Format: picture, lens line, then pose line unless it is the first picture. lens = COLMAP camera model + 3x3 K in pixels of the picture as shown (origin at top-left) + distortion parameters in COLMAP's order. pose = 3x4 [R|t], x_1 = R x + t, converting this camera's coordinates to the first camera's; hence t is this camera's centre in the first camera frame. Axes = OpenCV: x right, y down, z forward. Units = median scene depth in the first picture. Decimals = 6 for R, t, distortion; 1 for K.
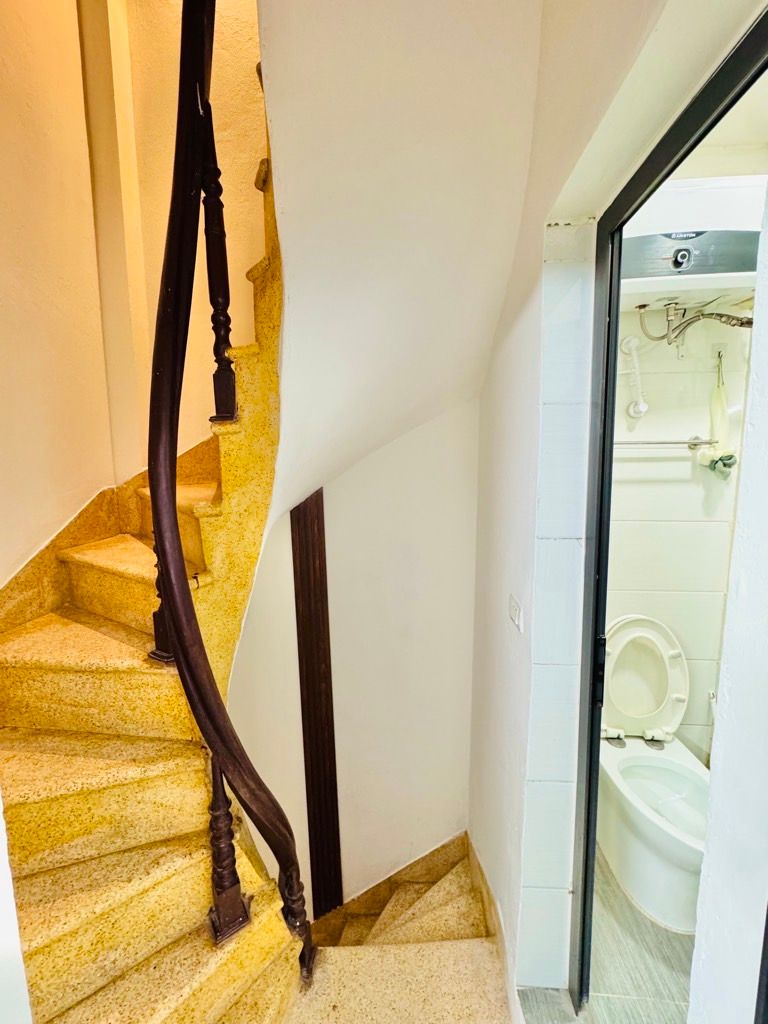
lens RADIAL K [[407.7, 0, 384.0], [0, 407.7, 512.0], [0, 0, 1]] dist [-0.003589, 0.000289]
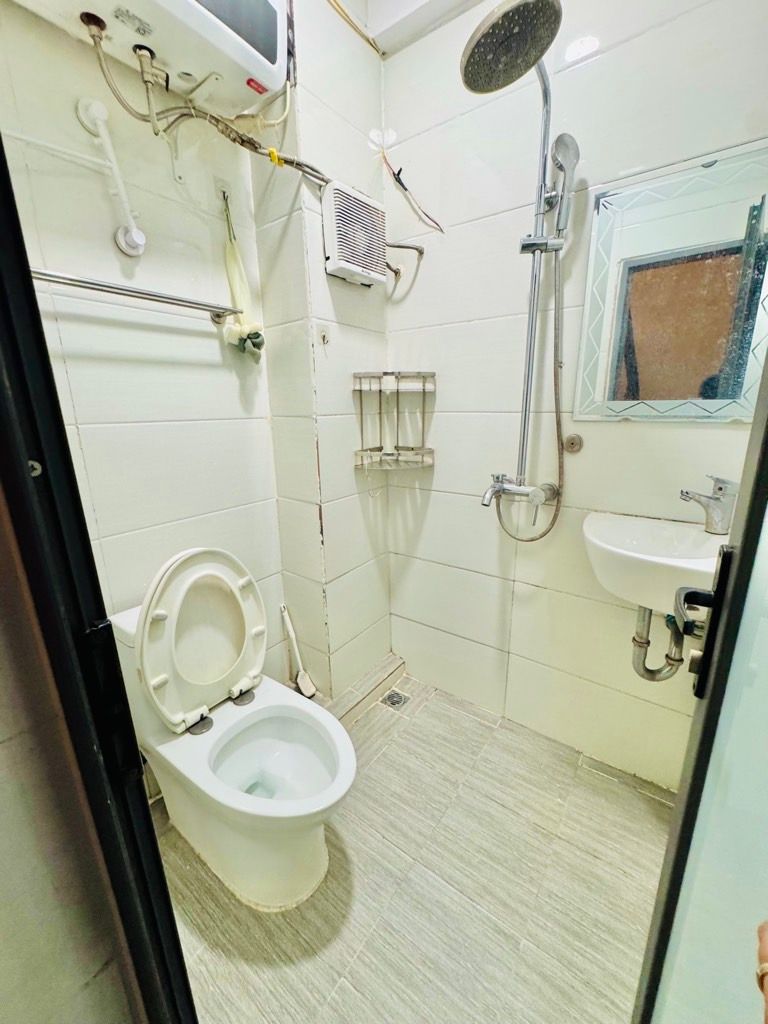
lens RADIAL K [[407.7, 0, 384.0], [0, 407.7, 512.0], [0, 0, 1]] dist [-0.003589, 0.000289]
pose [[0.526440, -0.217558, 0.821906, 0.226564], [0.107041, 0.975975, 0.189779, 0.089331], [-0.843447, -0.011929, 0.537080, 0.334265]]
